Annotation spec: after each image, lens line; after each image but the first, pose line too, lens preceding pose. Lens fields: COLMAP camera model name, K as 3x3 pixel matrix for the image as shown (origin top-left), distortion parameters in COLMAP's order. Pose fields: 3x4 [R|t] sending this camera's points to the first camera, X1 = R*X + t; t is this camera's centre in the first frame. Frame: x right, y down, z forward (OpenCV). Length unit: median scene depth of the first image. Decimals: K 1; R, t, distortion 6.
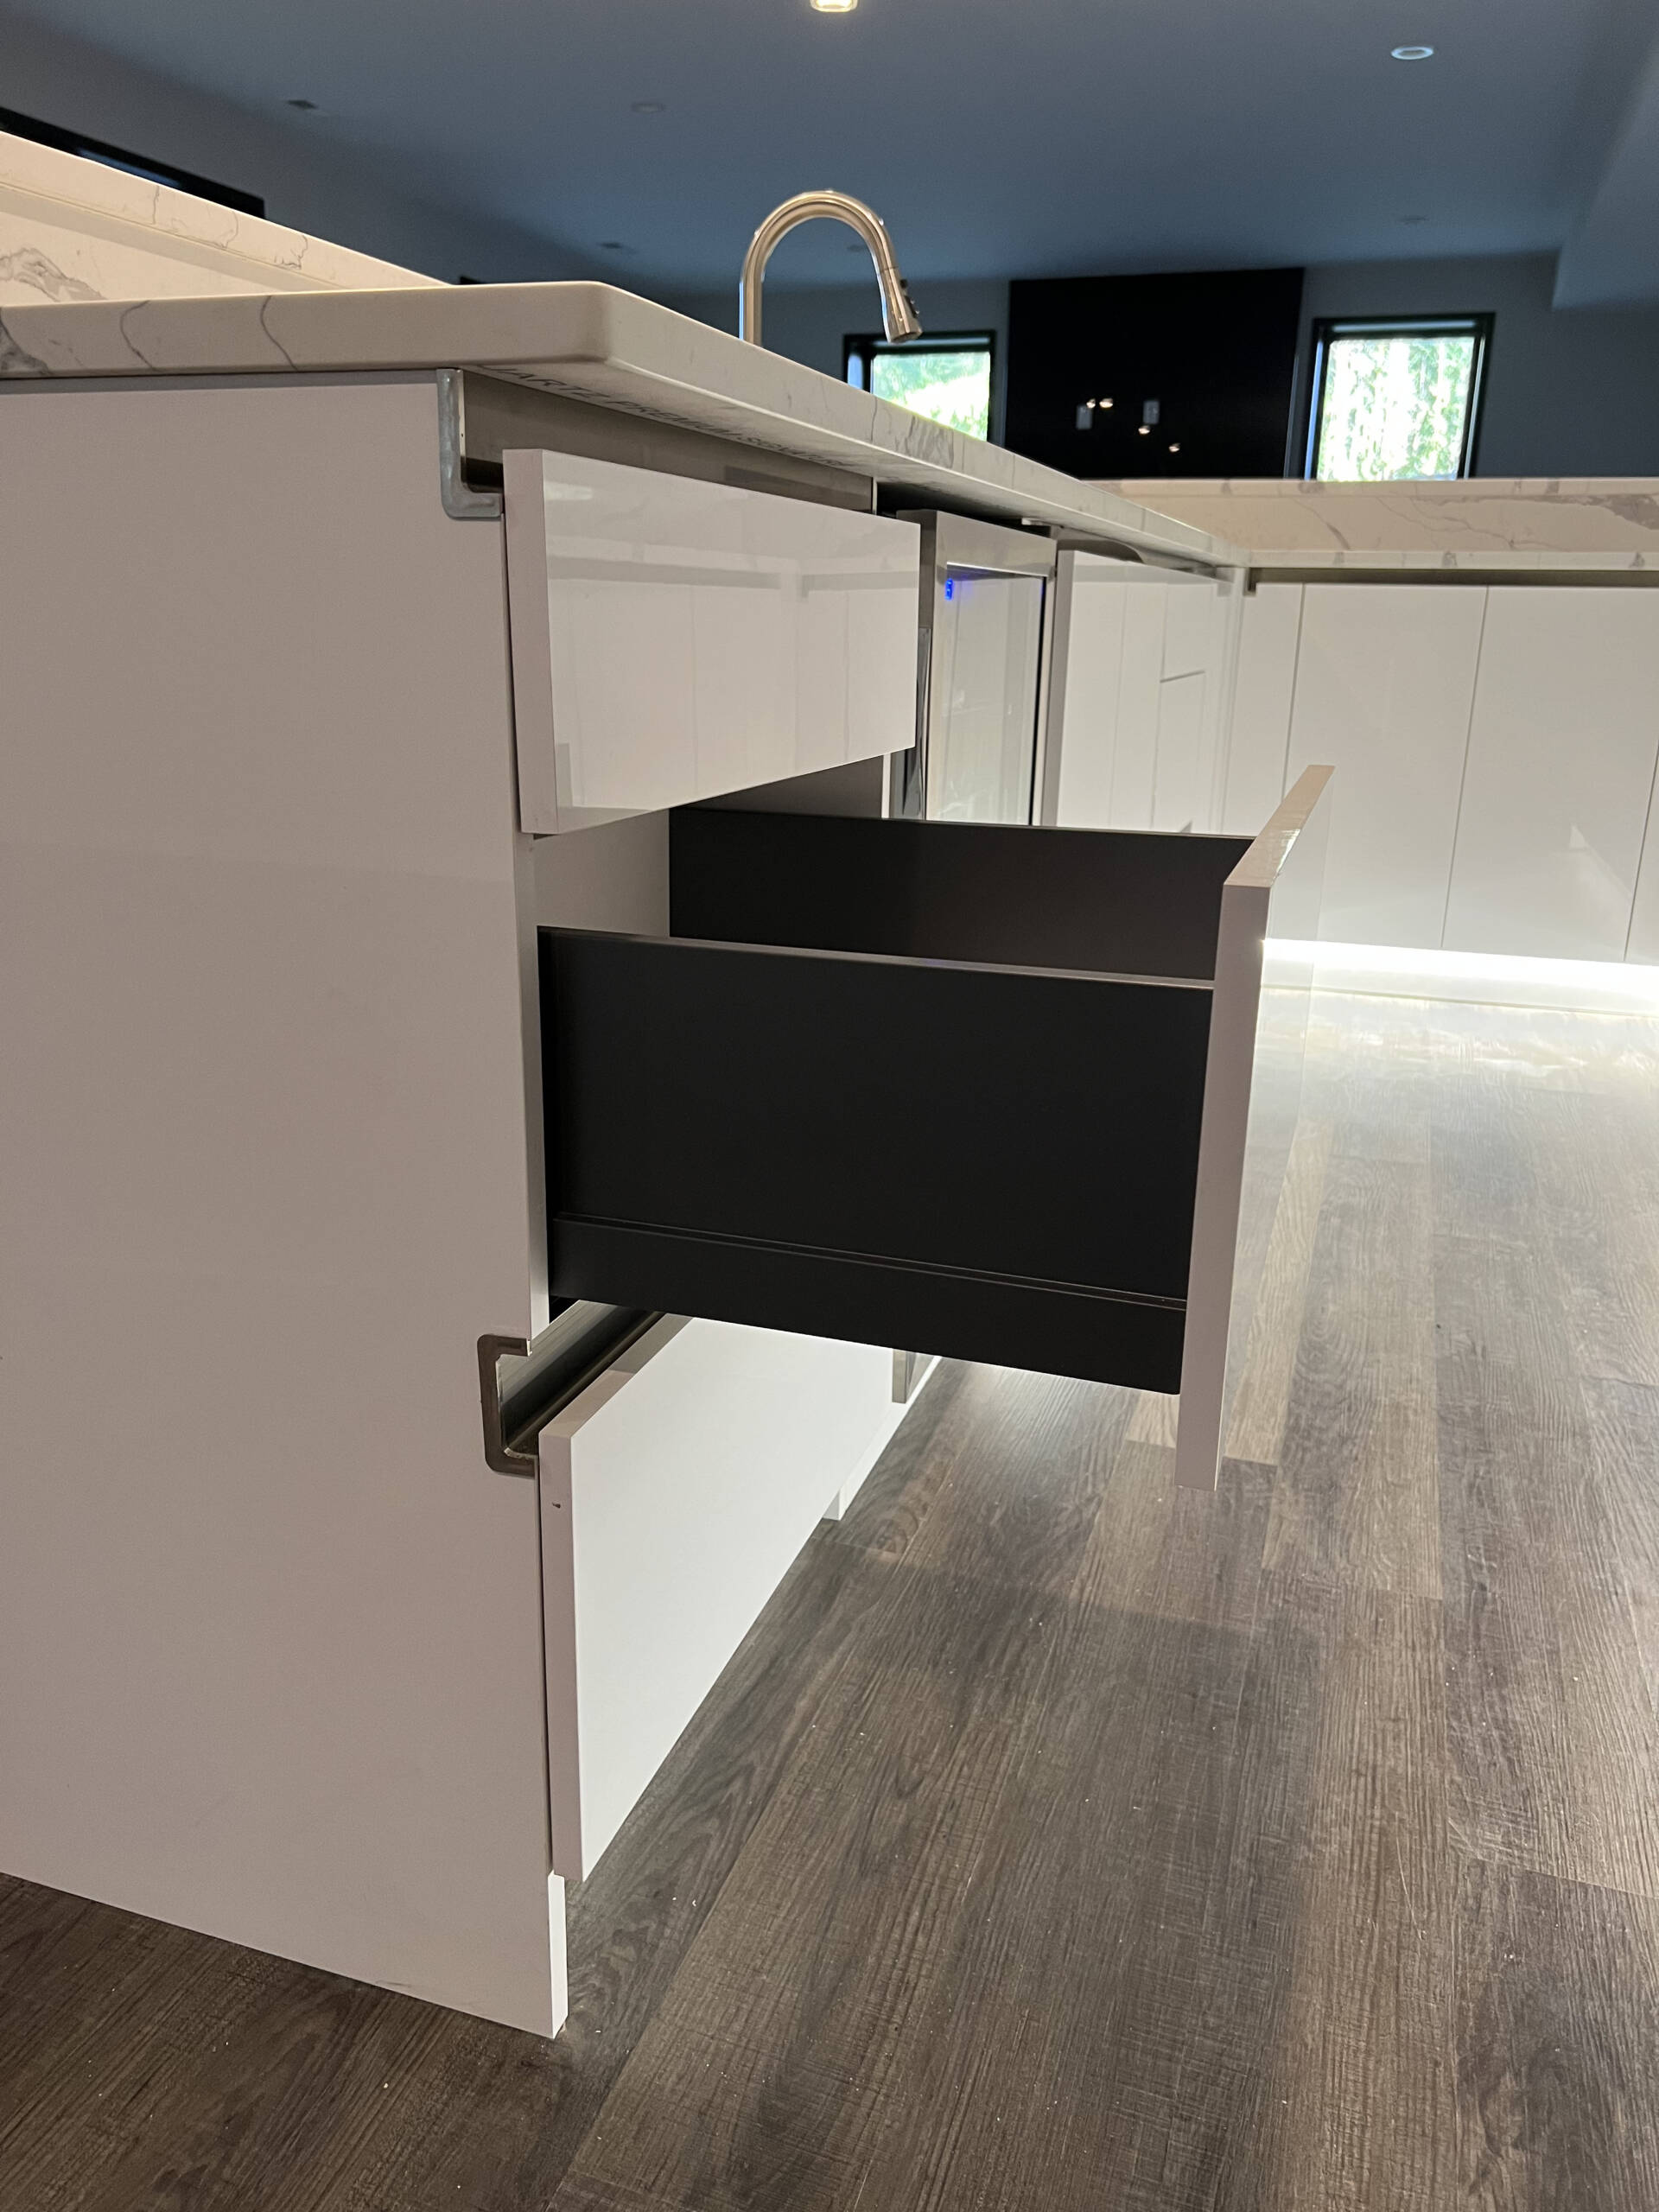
lens RADIAL K [[1679.2, 0, 829.5], [0, 1679.2, 1106.0], [0, 0, 1]] dist [0.040965, -0.047129]
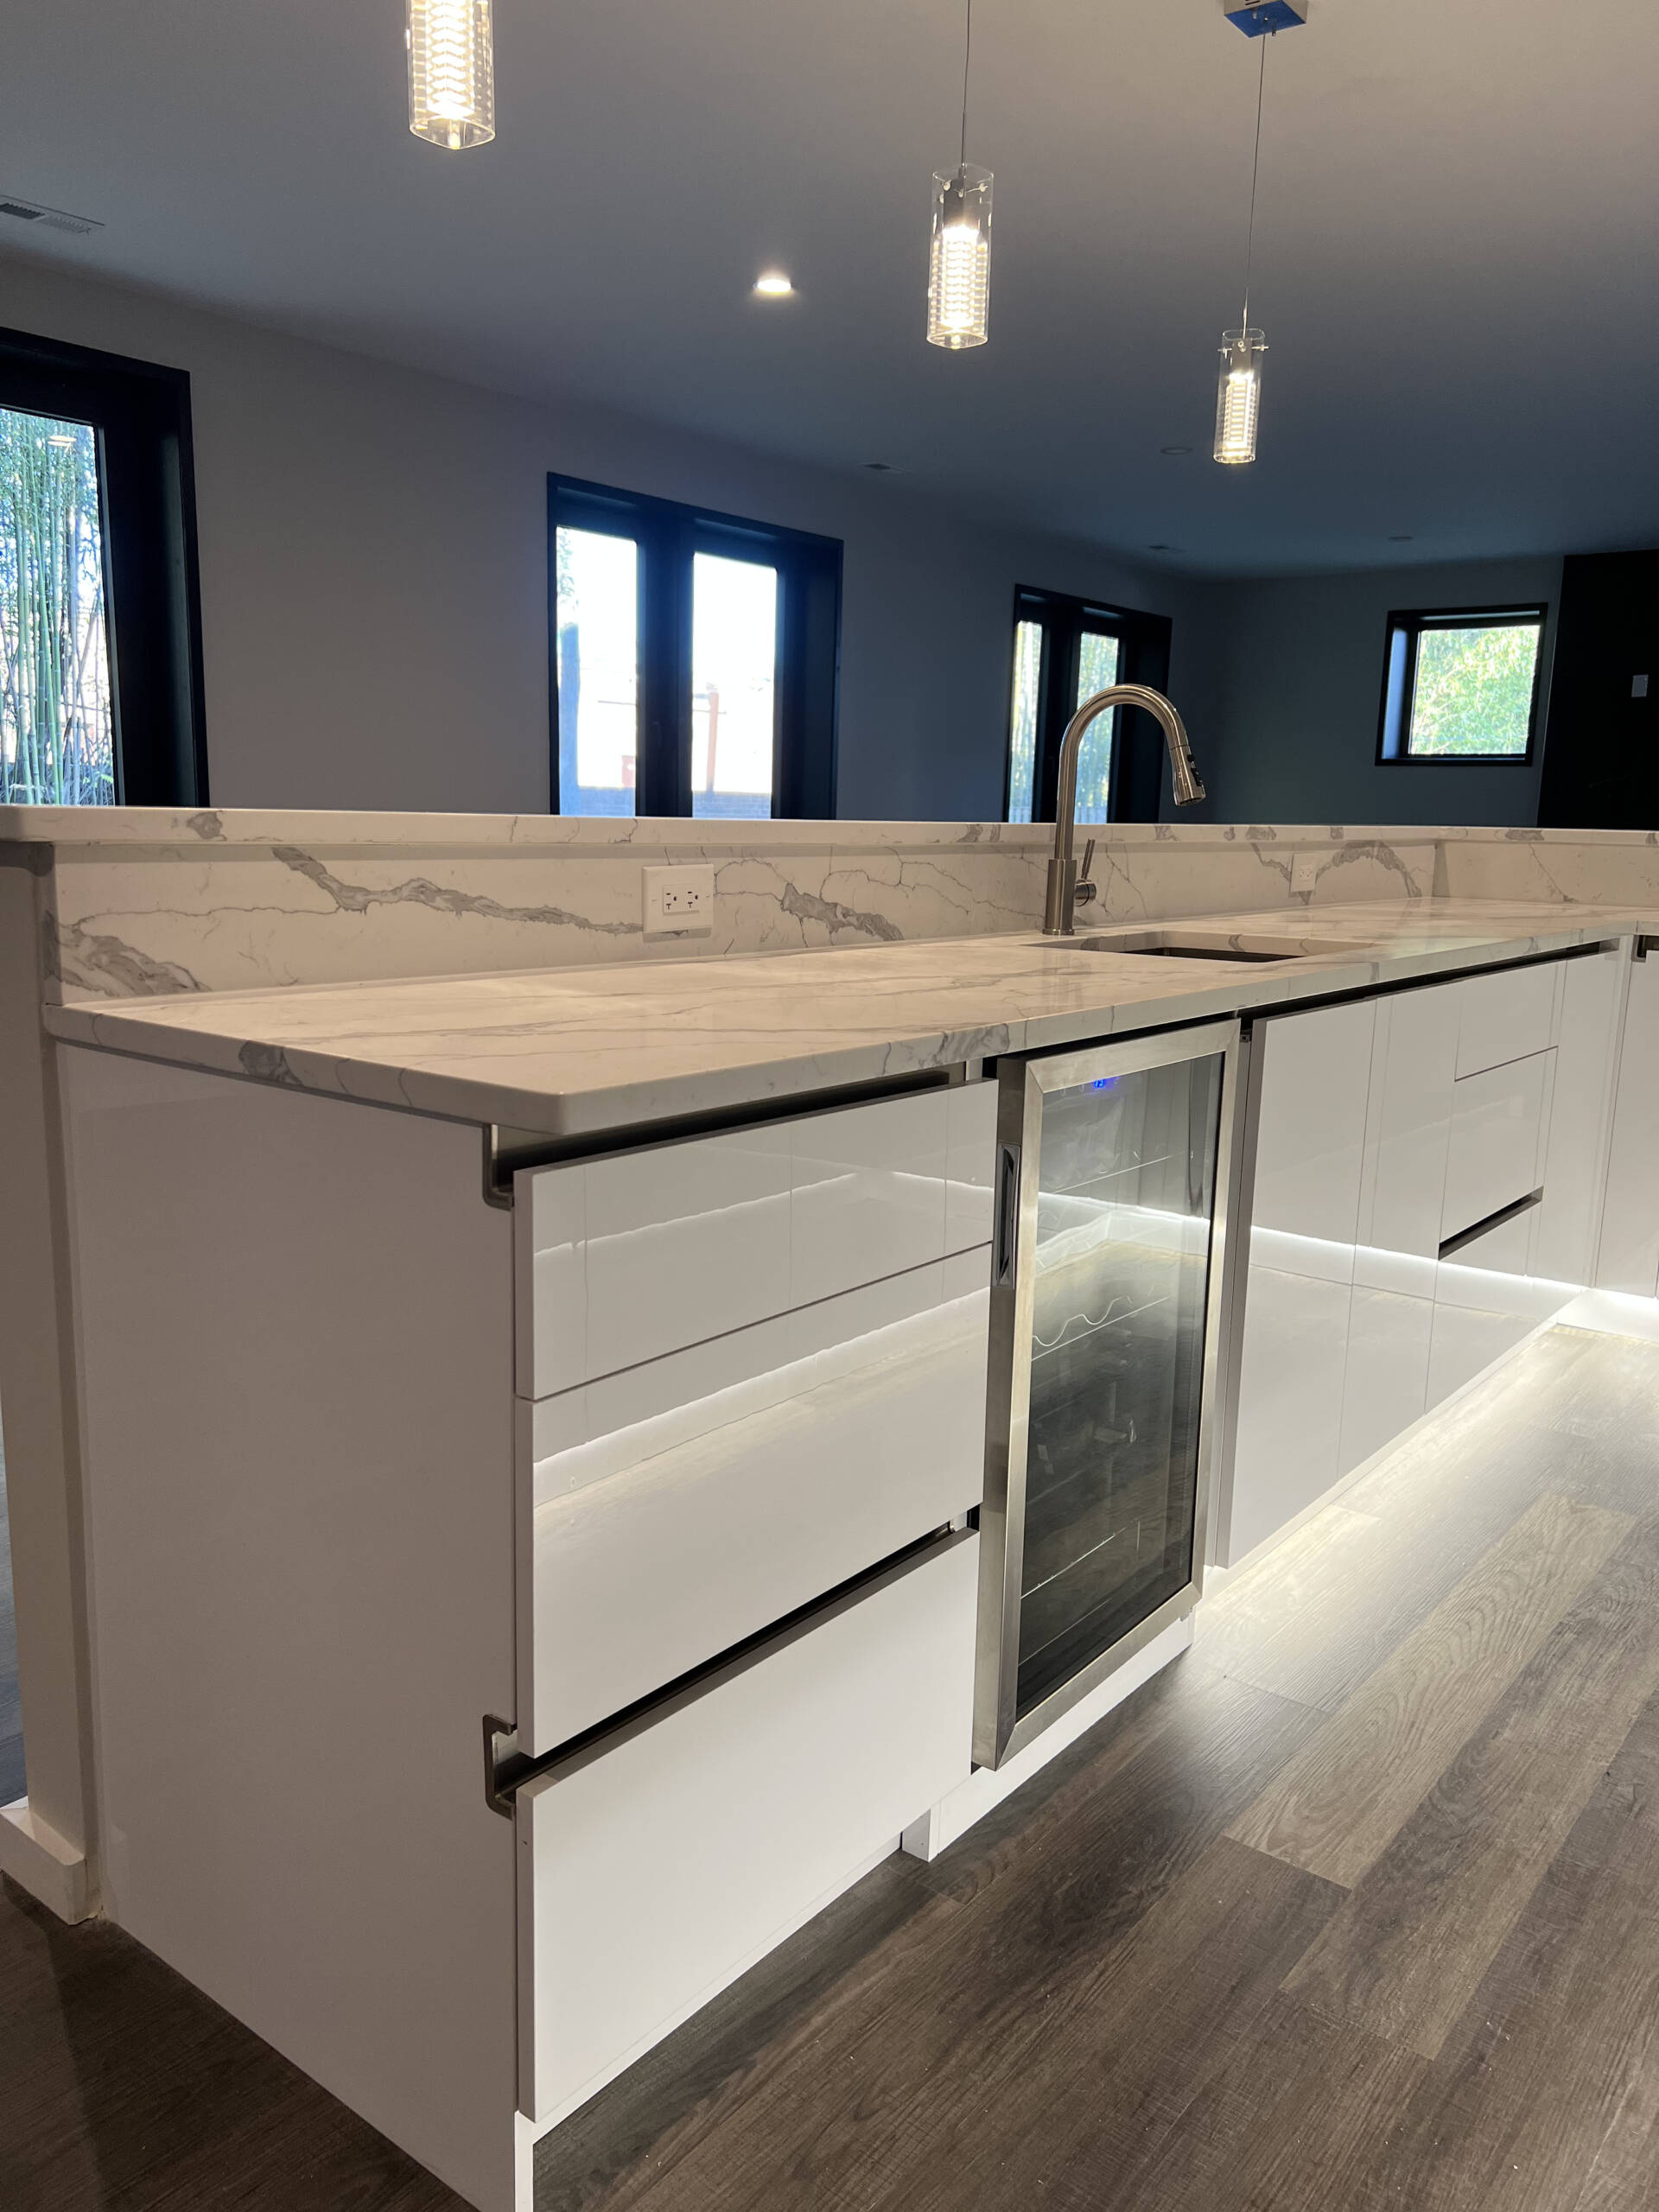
lens RADIAL K [[1662.8, 0, 827.2], [0, 1662.8, 1118.5], [0, 0, 1]] dist [0.051039, -0.050353]
pose [[0.942462, 0.065287, -0.327877, 0.293851], [-0.101284, 0.990414, -0.093920, -0.153881], [0.318602, 0.121725, 0.940040, -0.195203]]
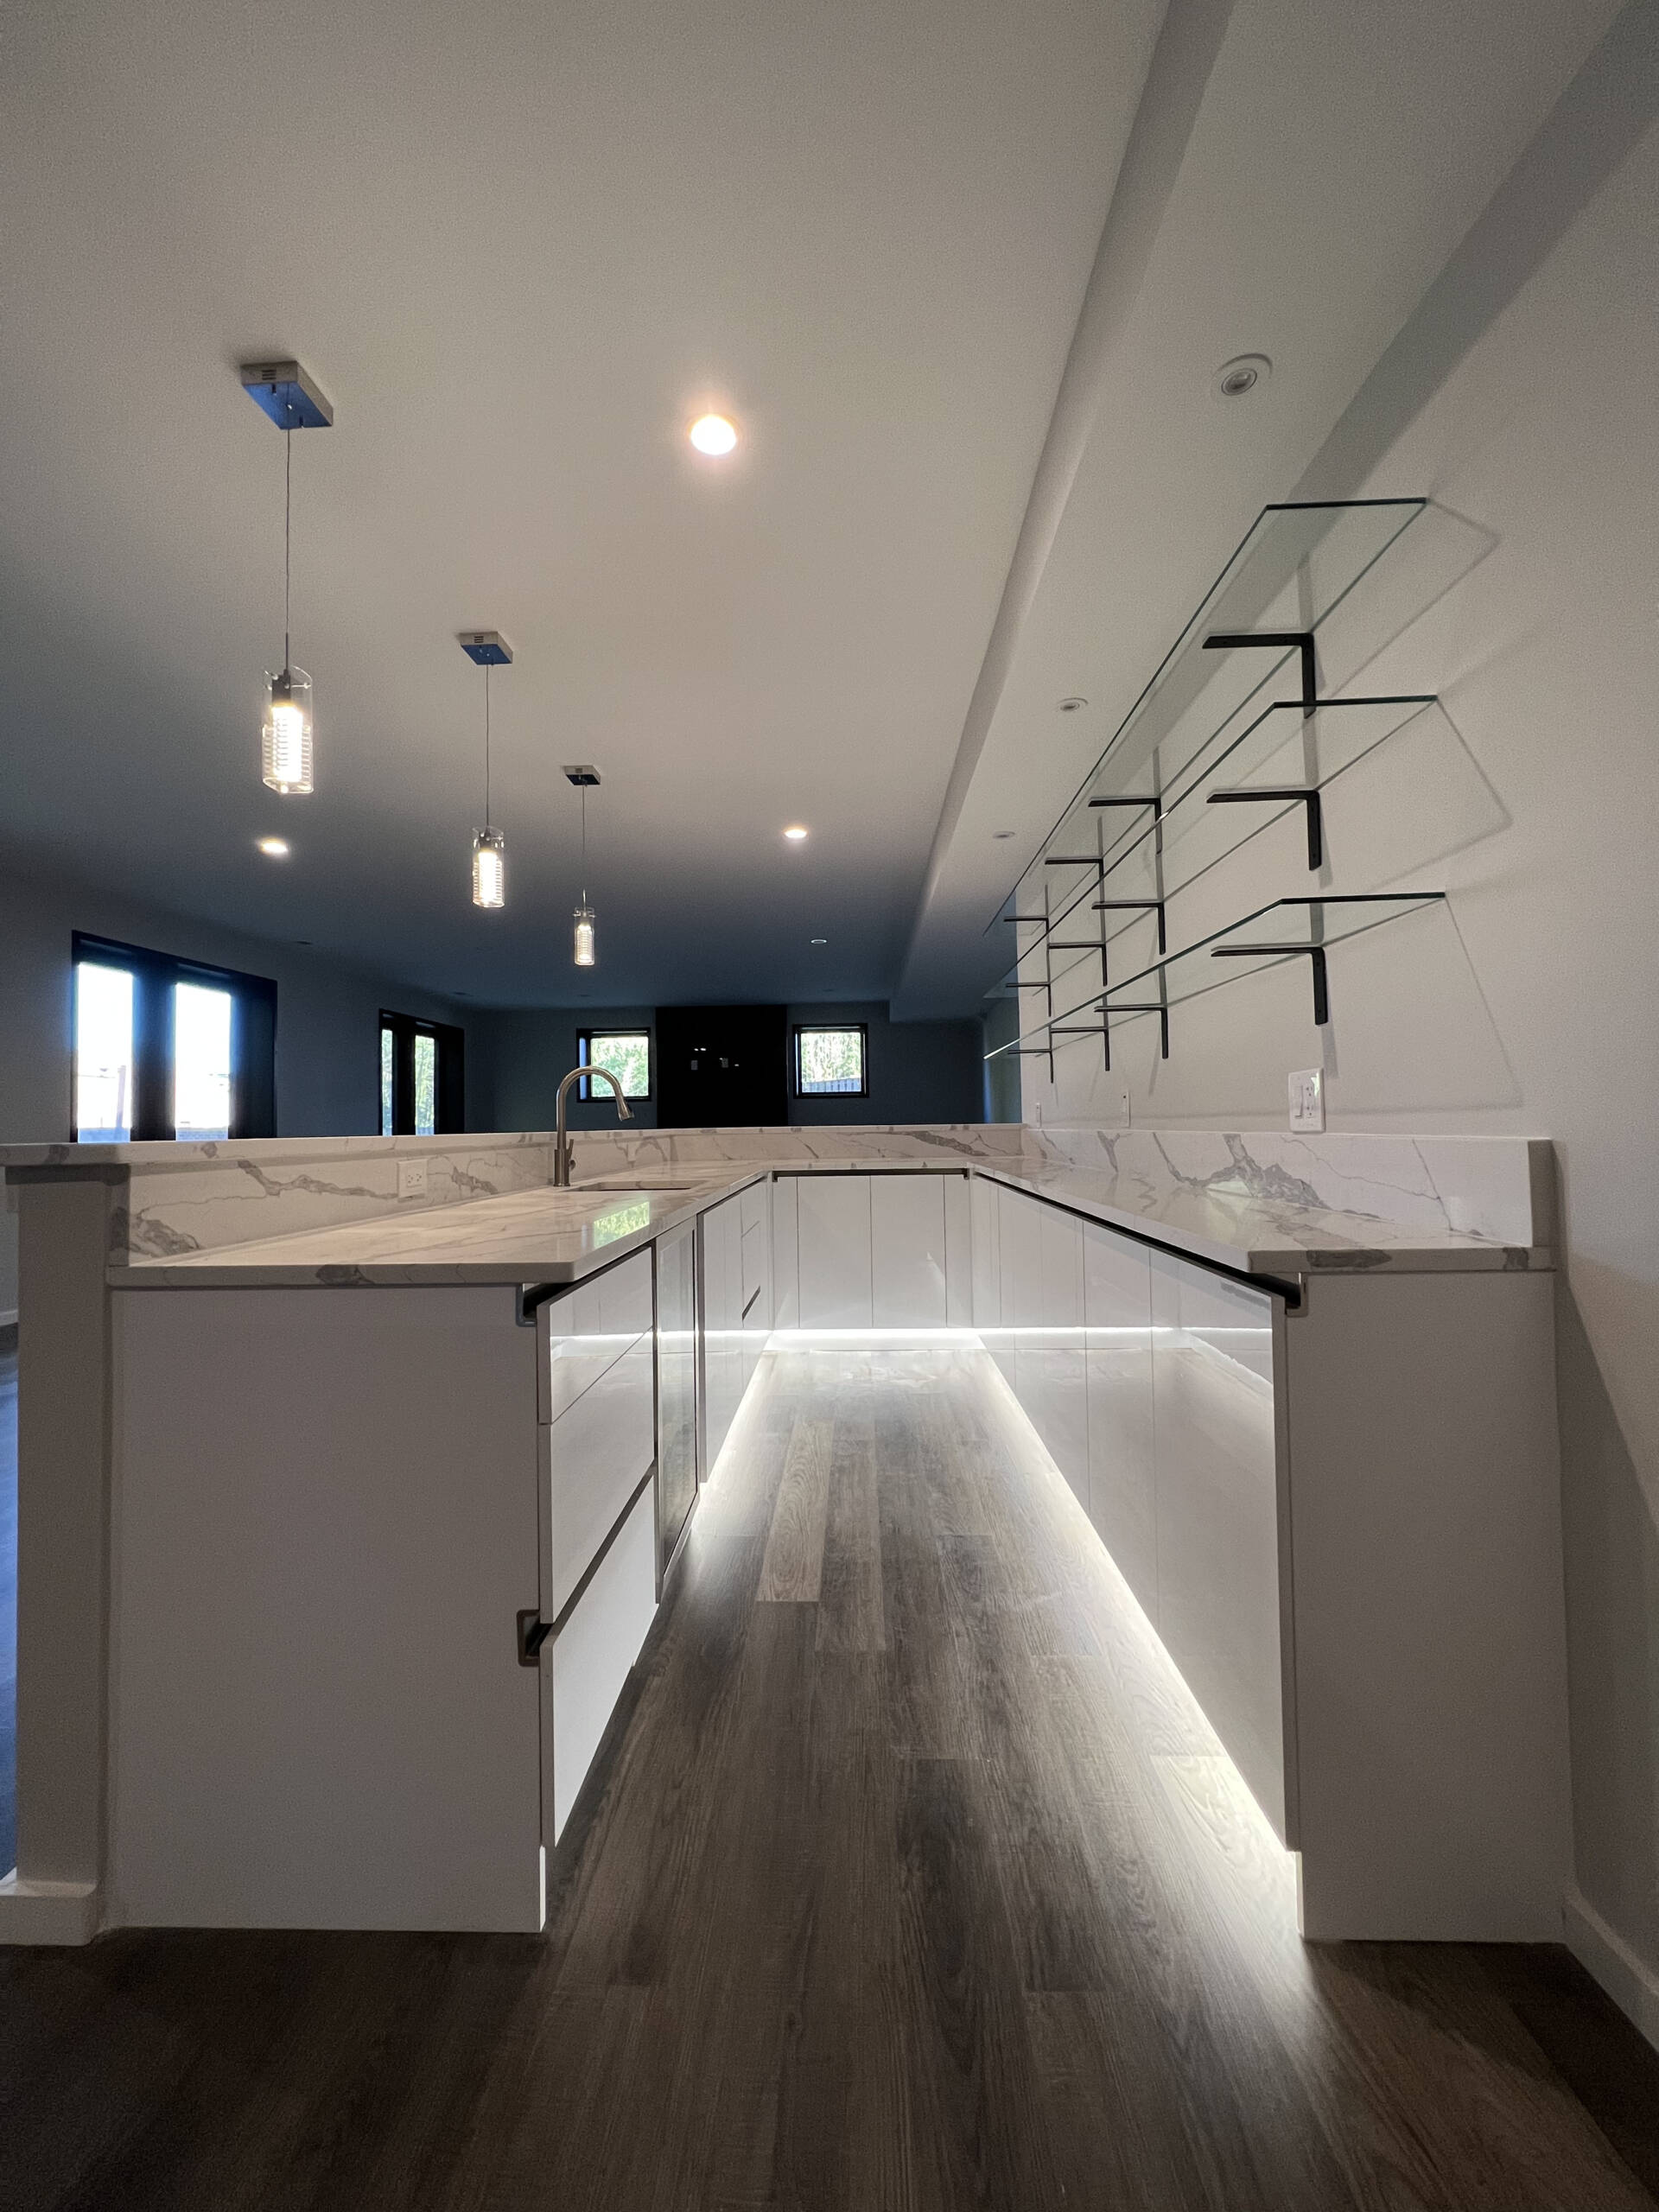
lens RADIAL K [[886.7, 0, 826.5], [0, 886.7, 1101.2], [0, 0, 1]] dist [-0.003109, 0.001266]
pose [[0.958351, -0.027446, 0.284271, -0.064158], [0.114310, 0.949025, -0.293744, -0.094984], [-0.261719, 0.314005, 0.912636, -0.393441]]
